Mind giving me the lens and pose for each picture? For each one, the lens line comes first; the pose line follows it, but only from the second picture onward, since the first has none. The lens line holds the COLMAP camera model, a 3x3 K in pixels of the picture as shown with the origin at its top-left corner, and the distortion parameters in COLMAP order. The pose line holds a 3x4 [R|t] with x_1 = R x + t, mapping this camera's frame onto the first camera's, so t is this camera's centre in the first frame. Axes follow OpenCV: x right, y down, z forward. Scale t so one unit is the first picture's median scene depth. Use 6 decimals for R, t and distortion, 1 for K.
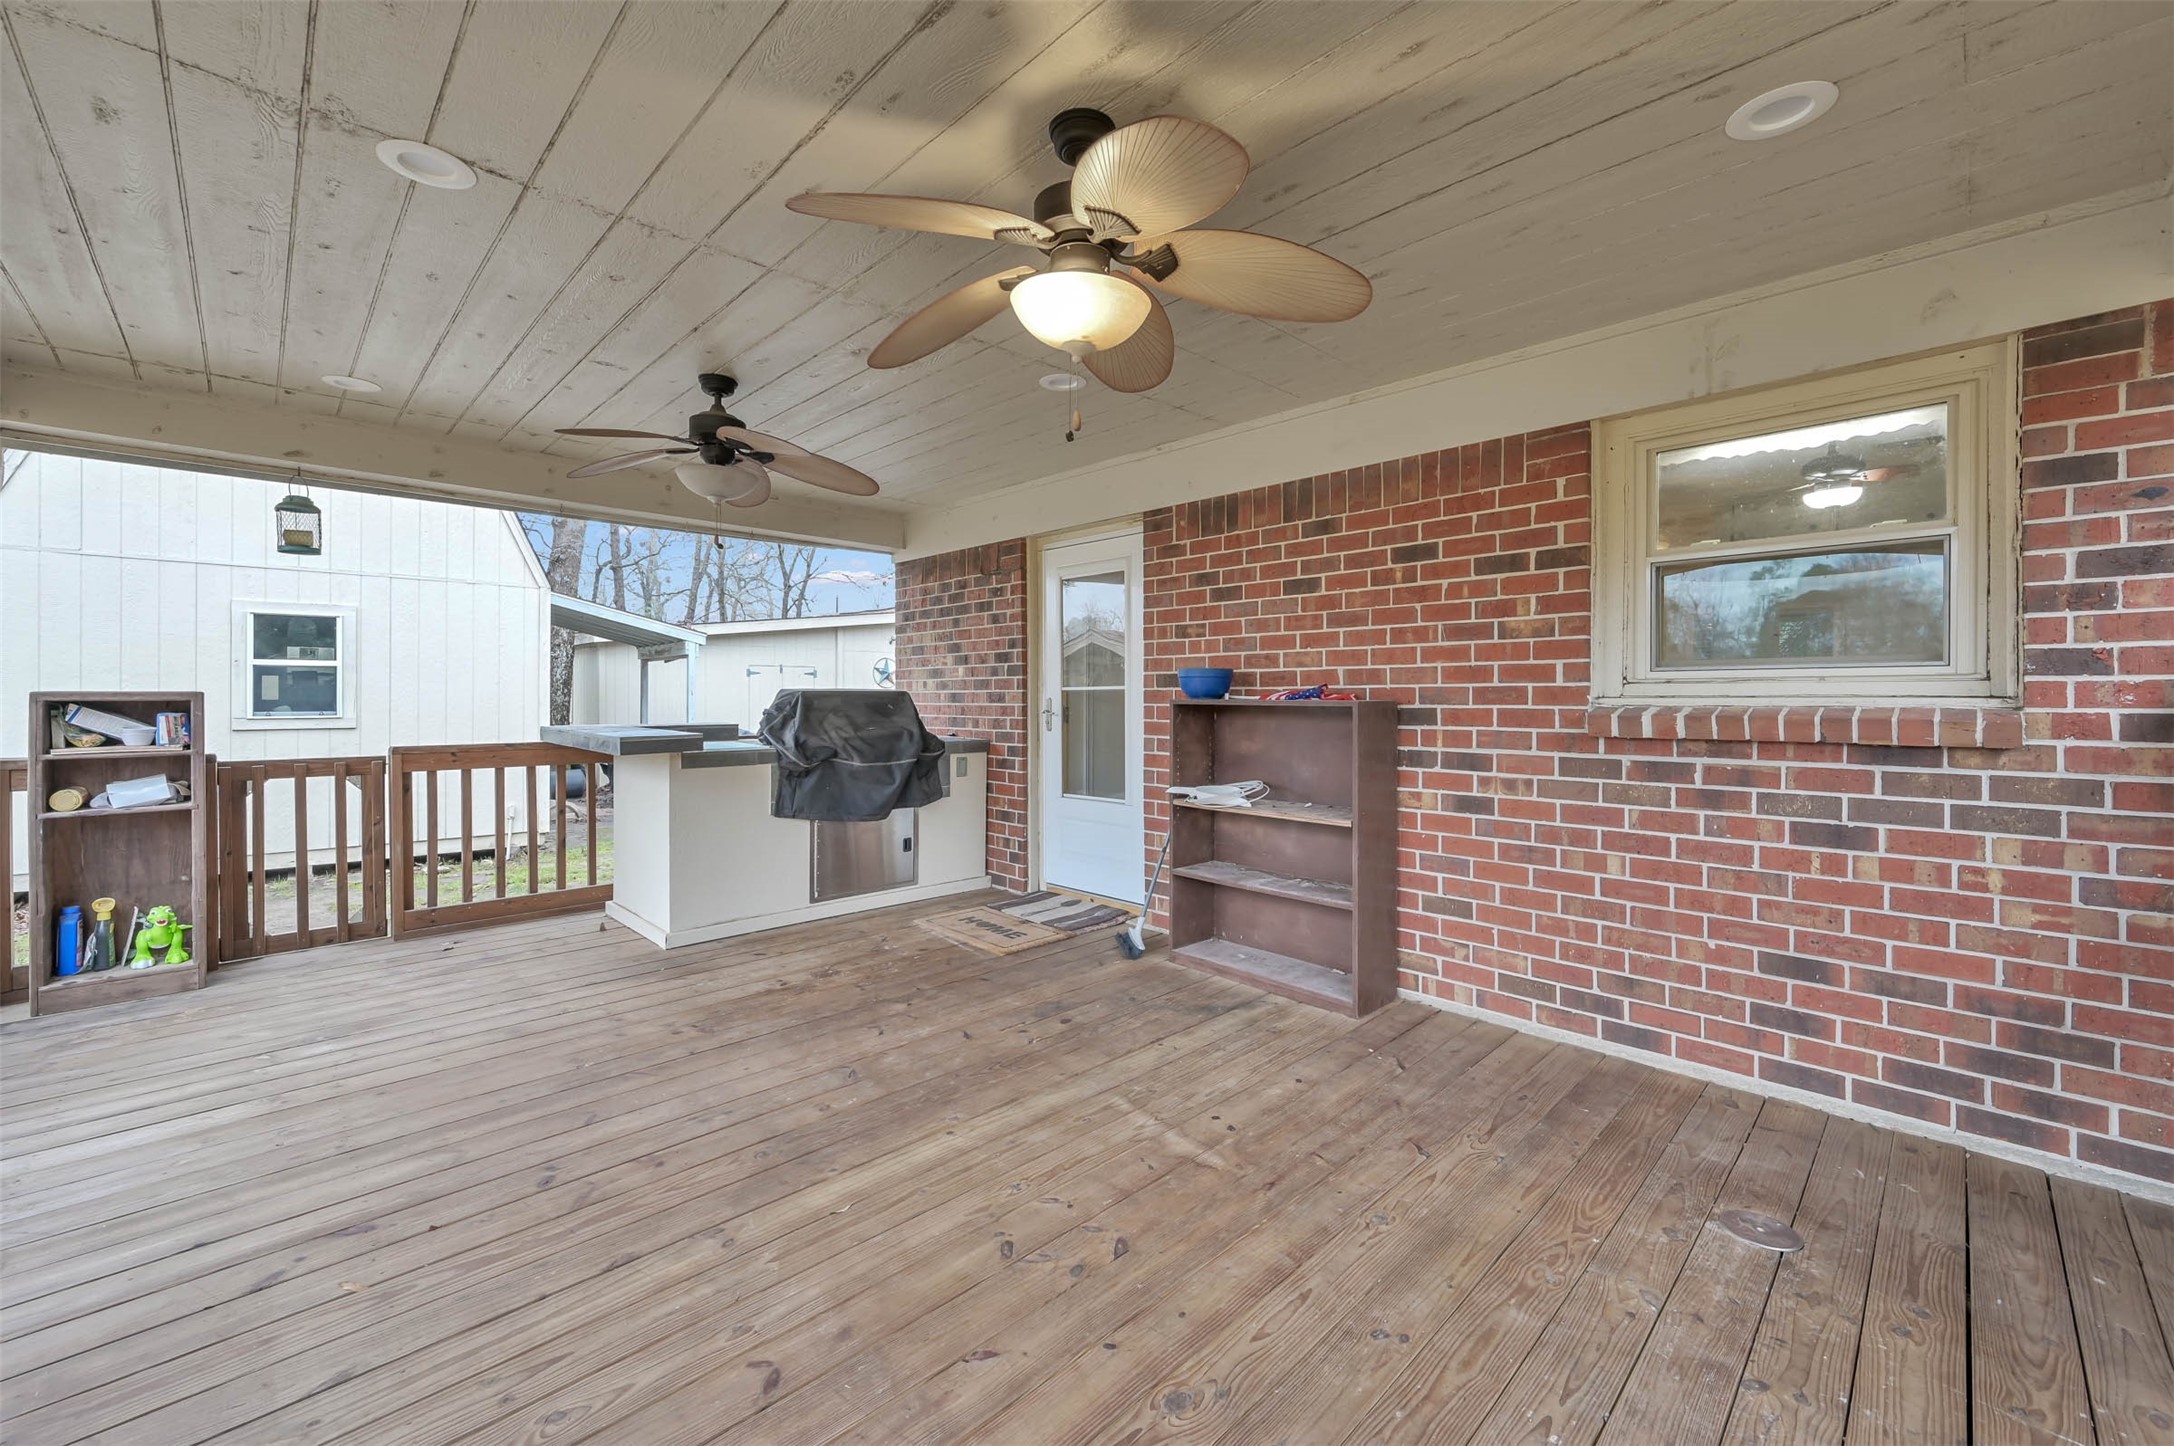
lens RADIAL K [[881.6, 0, 1097.6], [0, 881.6, 703.1], [0, 0, 1]] dist [-0.000958, 0.000054]
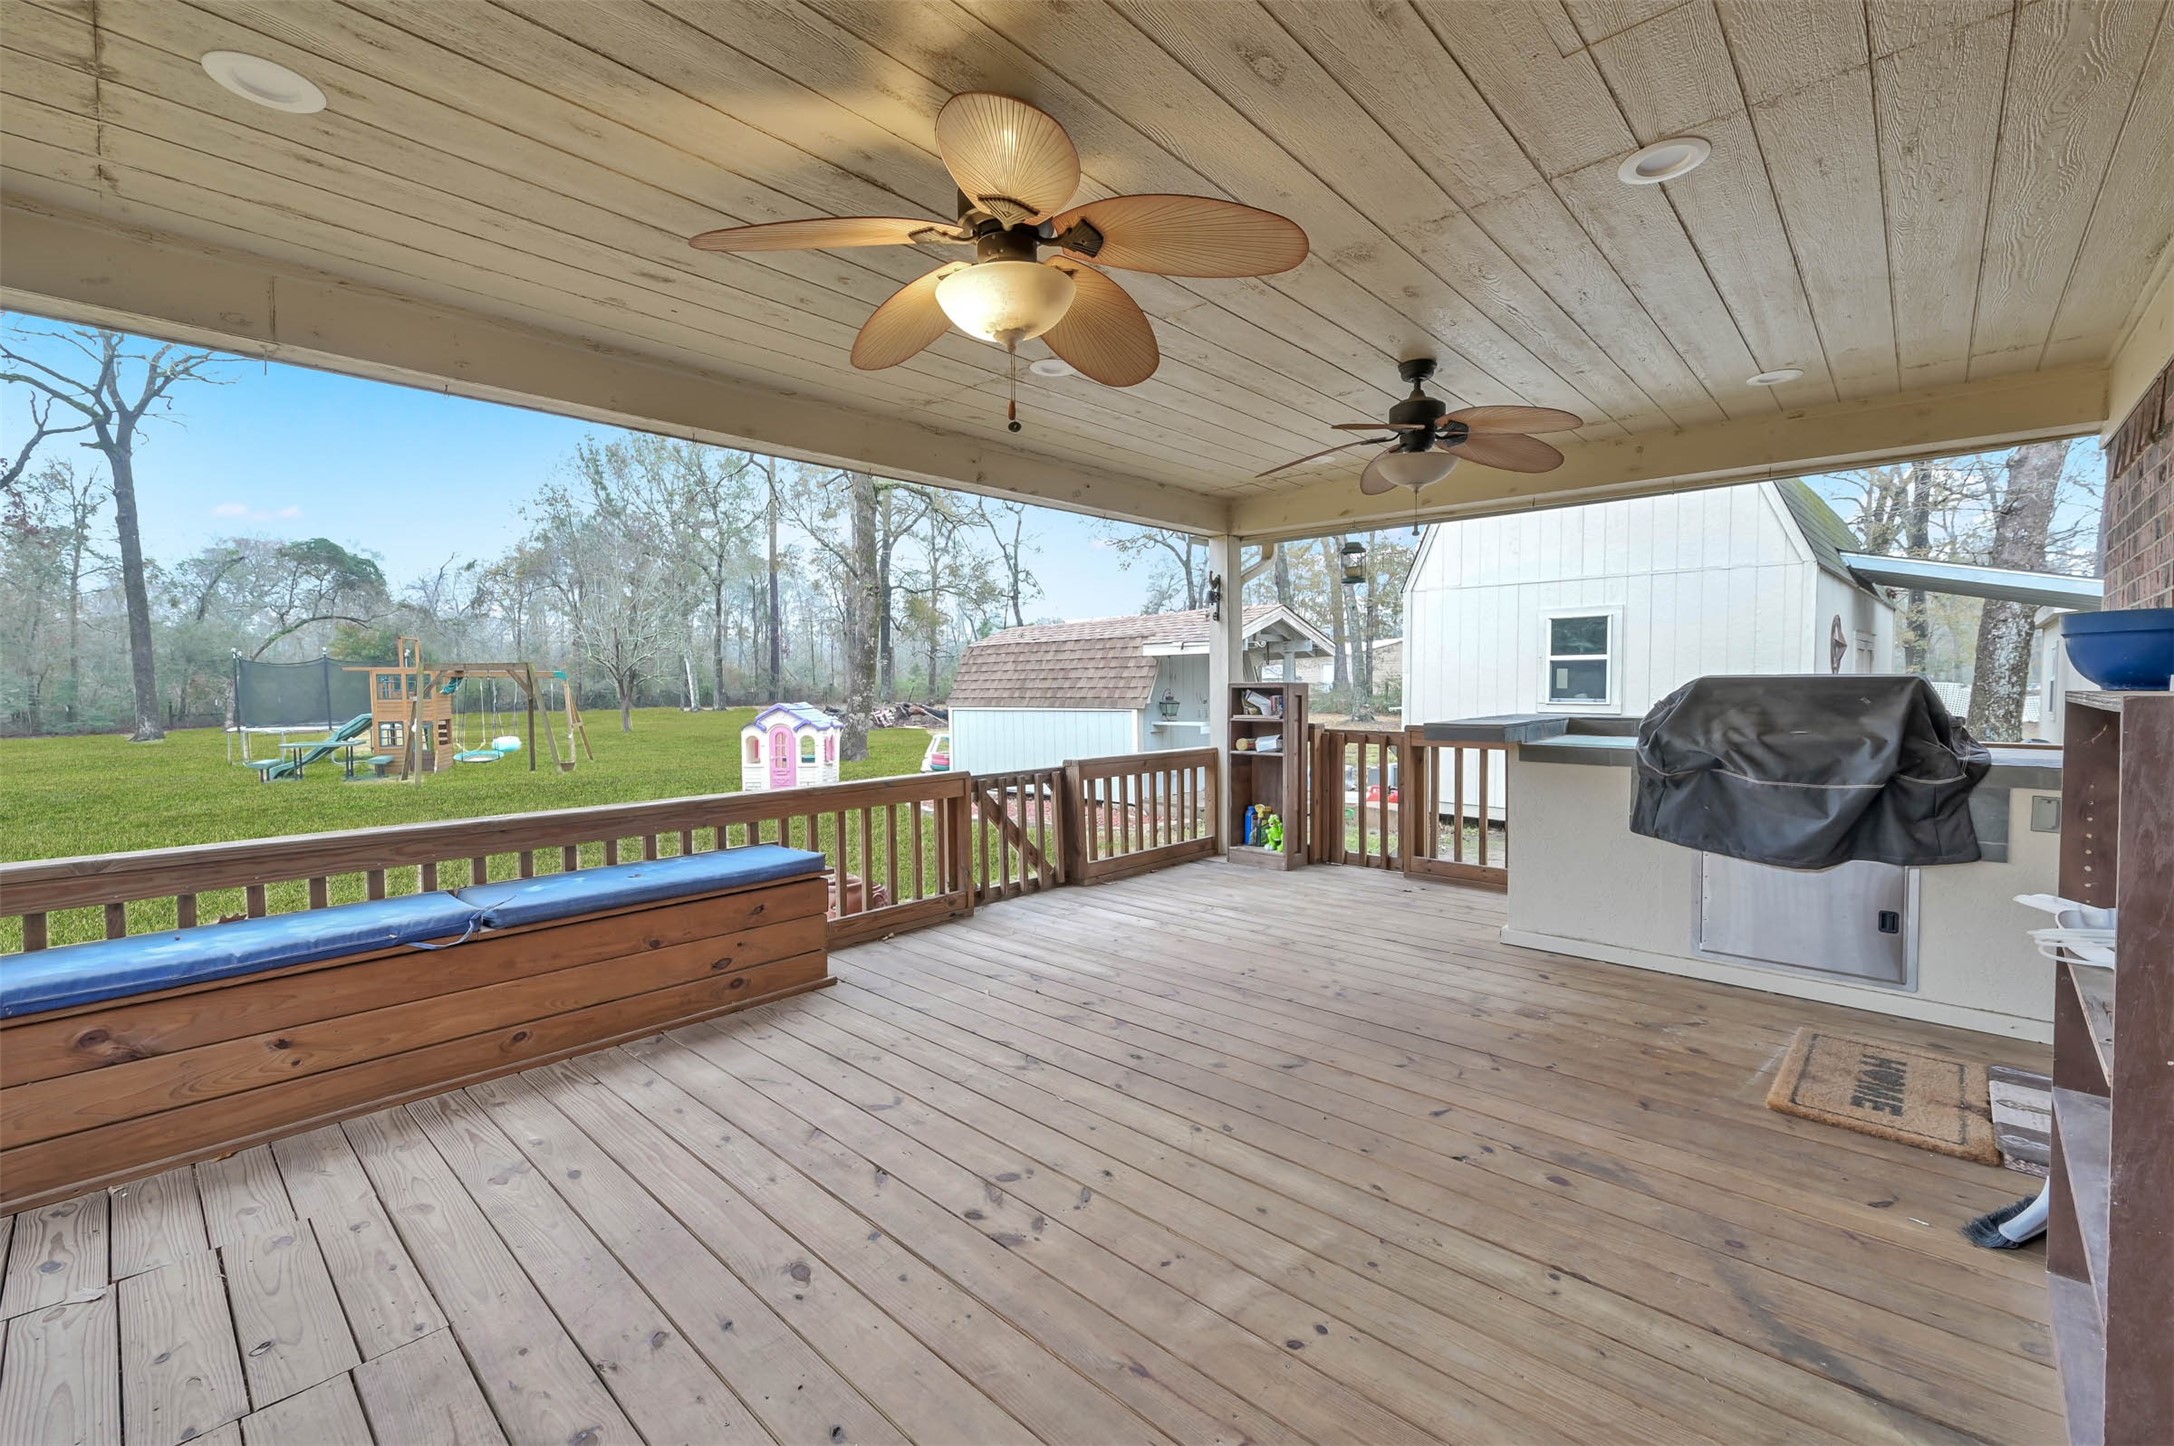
lens RADIAL K [[897.0, 0, 1087.0], [0, 897.0, 723.0], [0, 0, 1]] dist [0.000040, 0.000148]
pose [[0.038304, 0.041119, -0.998420, 0.516880], [-0.007716, 0.999135, 0.040853, -0.003214], [0.999236, 0.006139, 0.038588, 0.533683]]
